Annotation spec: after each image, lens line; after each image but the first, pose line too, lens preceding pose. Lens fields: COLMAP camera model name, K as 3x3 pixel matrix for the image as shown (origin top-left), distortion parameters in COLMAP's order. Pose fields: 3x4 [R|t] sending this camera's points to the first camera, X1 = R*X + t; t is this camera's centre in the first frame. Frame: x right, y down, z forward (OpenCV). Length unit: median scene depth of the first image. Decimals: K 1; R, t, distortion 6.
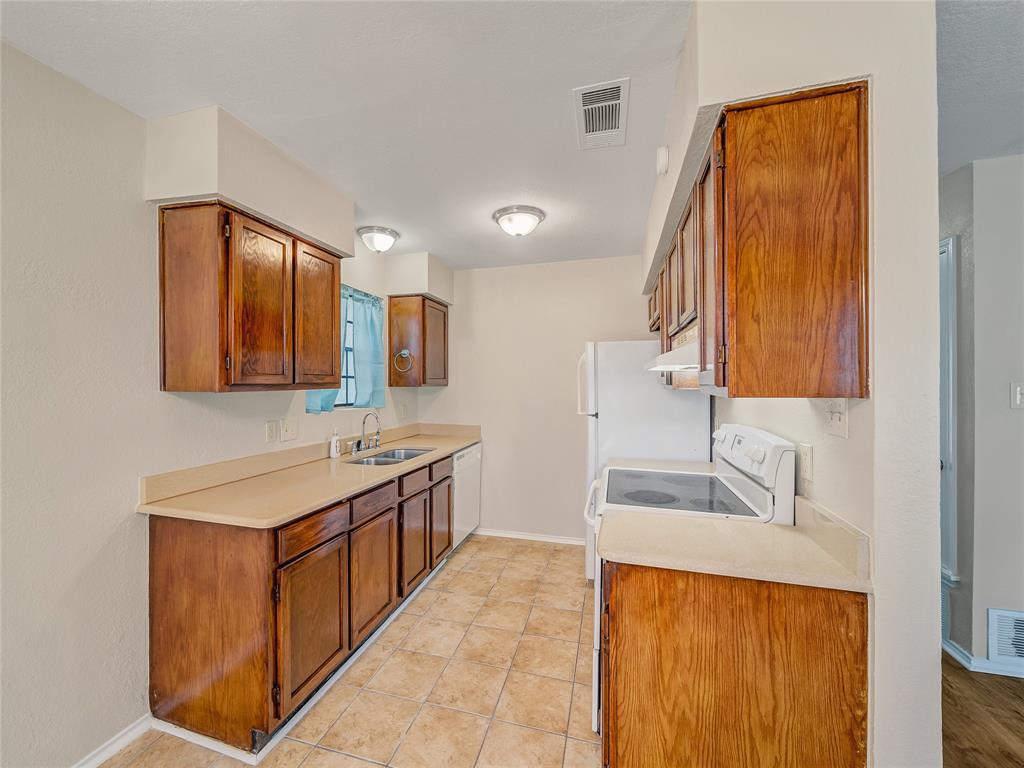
lens RADIAL K [[422.1, 0, 496.5], [0, 422.1, 384.2], [0, 0, 1]] dist [-0.000775, -0.000446]
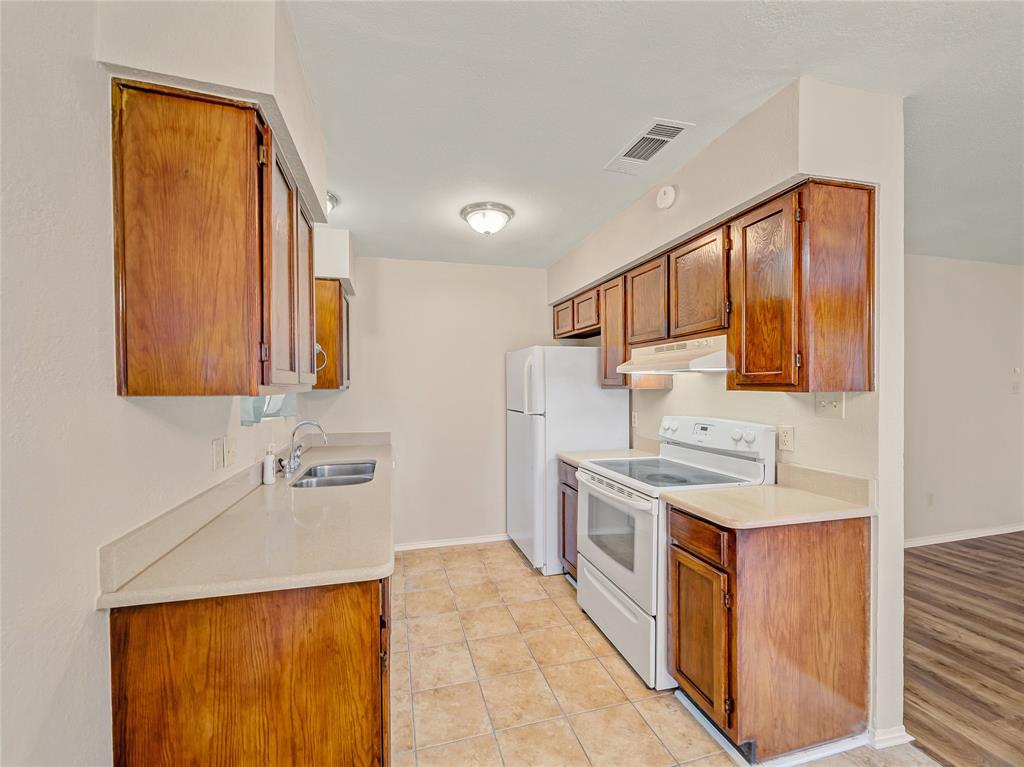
lens RADIAL K [[418.6, 0, 506.8], [0, 418.6, 391.8], [0, 0, 1]] dist [-0.002773, -0.000564]
pose [[0.855698, -0.009732, 0.517385, -0.663208], [0.004492, 0.999925, 0.011380, 0.007315], [-0.517457, -0.007414, 0.855677, 0.234258]]
